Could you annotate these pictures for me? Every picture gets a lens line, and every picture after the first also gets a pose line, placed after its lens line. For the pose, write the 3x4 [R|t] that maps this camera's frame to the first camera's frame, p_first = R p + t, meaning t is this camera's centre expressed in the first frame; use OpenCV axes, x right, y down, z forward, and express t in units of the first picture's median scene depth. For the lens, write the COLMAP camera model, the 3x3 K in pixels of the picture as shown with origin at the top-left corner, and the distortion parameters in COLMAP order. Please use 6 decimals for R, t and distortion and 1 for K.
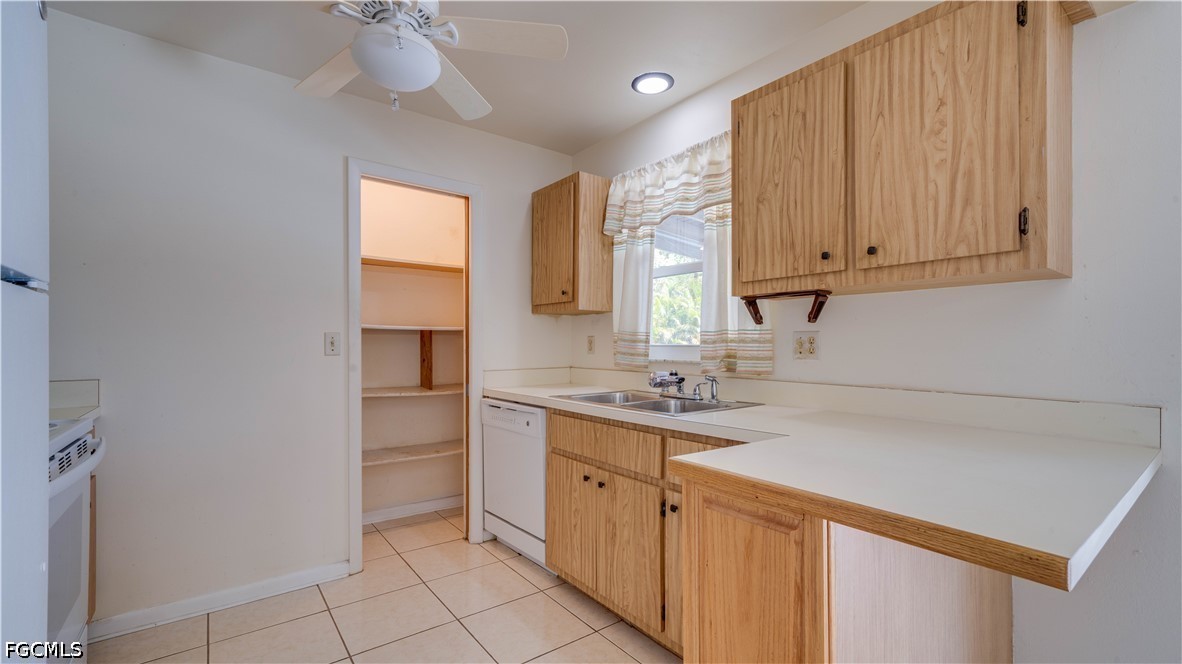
lens RADIAL K [[499.1, 0, 595.3], [0, 499.1, 341.1], [0, 0, 1]] dist [0.001350, 0.000238]
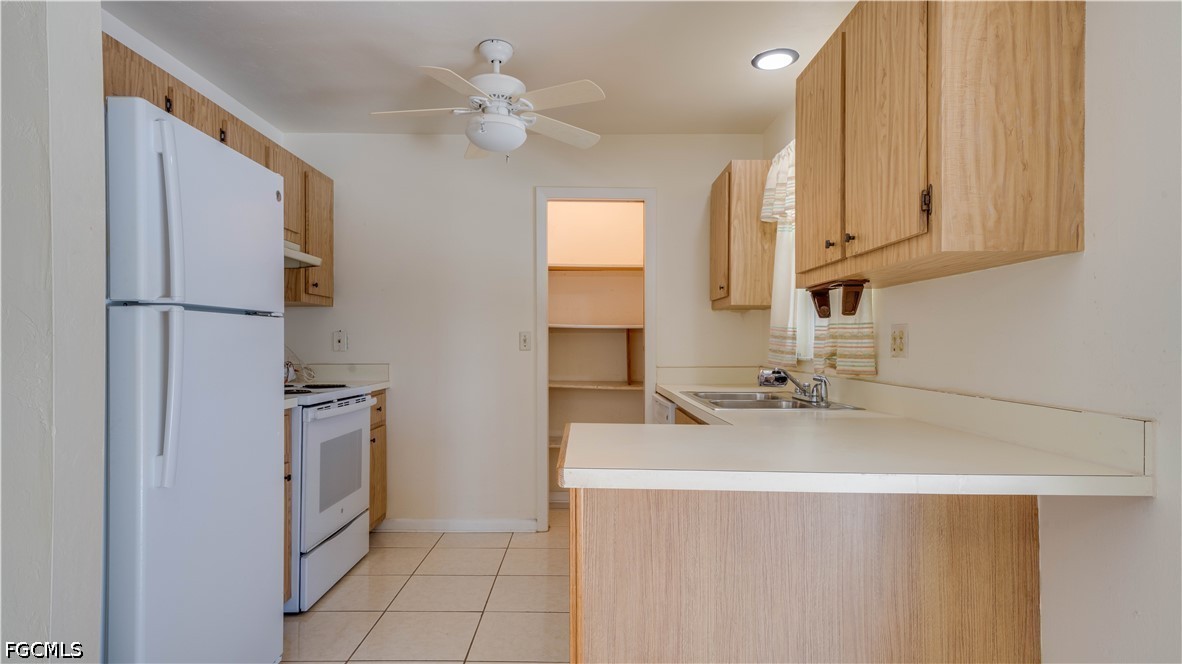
lens RADIAL K [[628.4, 0, 590.7], [0, 628.4, 339.4], [0, 0, 1]] dist [0.018627, 0.000300]
pose [[0.795634, -0.004125, -0.605764, 0.599316], [0.003817, 0.999991, -0.001795, 0.005376], [0.605766, -0.000884, 0.795643, -0.151976]]
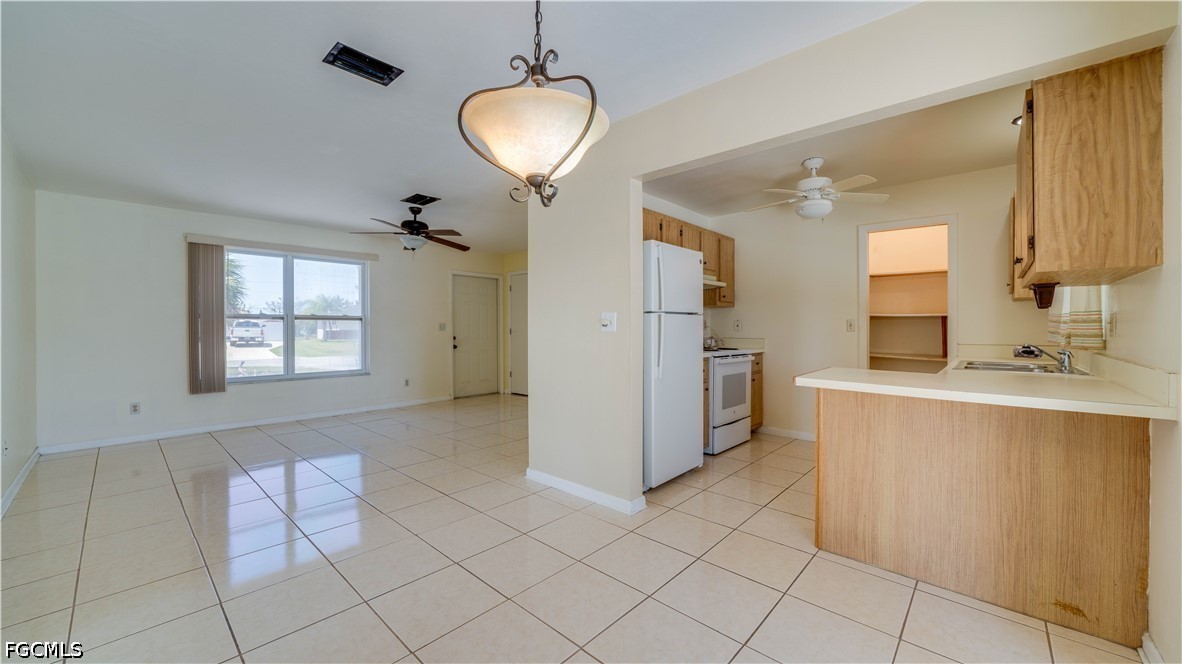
lens RADIAL K [[451.0, 0, 593.2], [0, 451.0, 331.1], [0, 0, 1]] dist [-0.016335, 0.000197]
pose [[0.181382, 0.007018, -0.983388, 1.097651], [0.004693, 0.999957, 0.008002, 0.009389], [0.983402, -0.006066, 0.181341, -0.321204]]
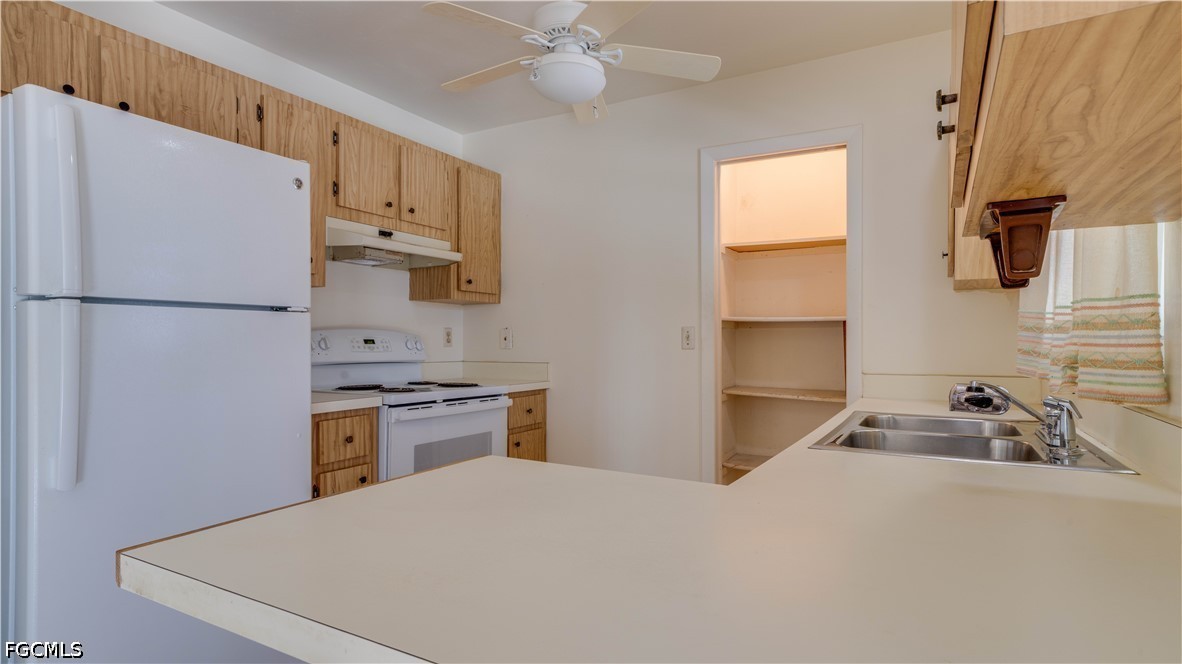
lens RADIAL K [[622.0, 0, 587.8], [0, 622.0, 340.5], [0, 0, 1]] dist [0.016058, -0.000169]
pose [[0.383129, -0.003190, -0.923689, 0.626746], [0.005538, 0.999984, -0.001156, 0.012192], [0.923678, -0.004673, 0.383140, 0.356075]]
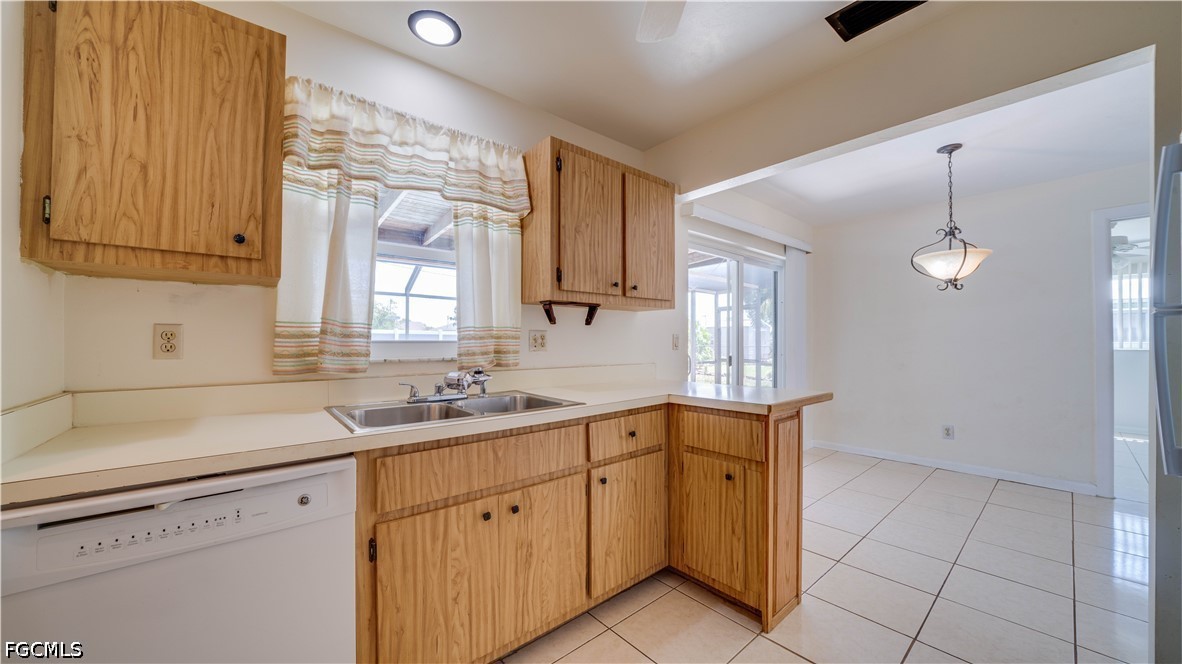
lens RADIAL K [[424.4, 0, 591.0], [0, 424.4, 332.0], [0, 0, 1]] dist [-0.020117, -0.000045]
pose [[-0.052674, 0.014227, 0.998510, -0.647165], [-0.008715, 0.999854, -0.014706, 0.001036], [-0.998574, -0.009477, -0.052542, 0.839623]]
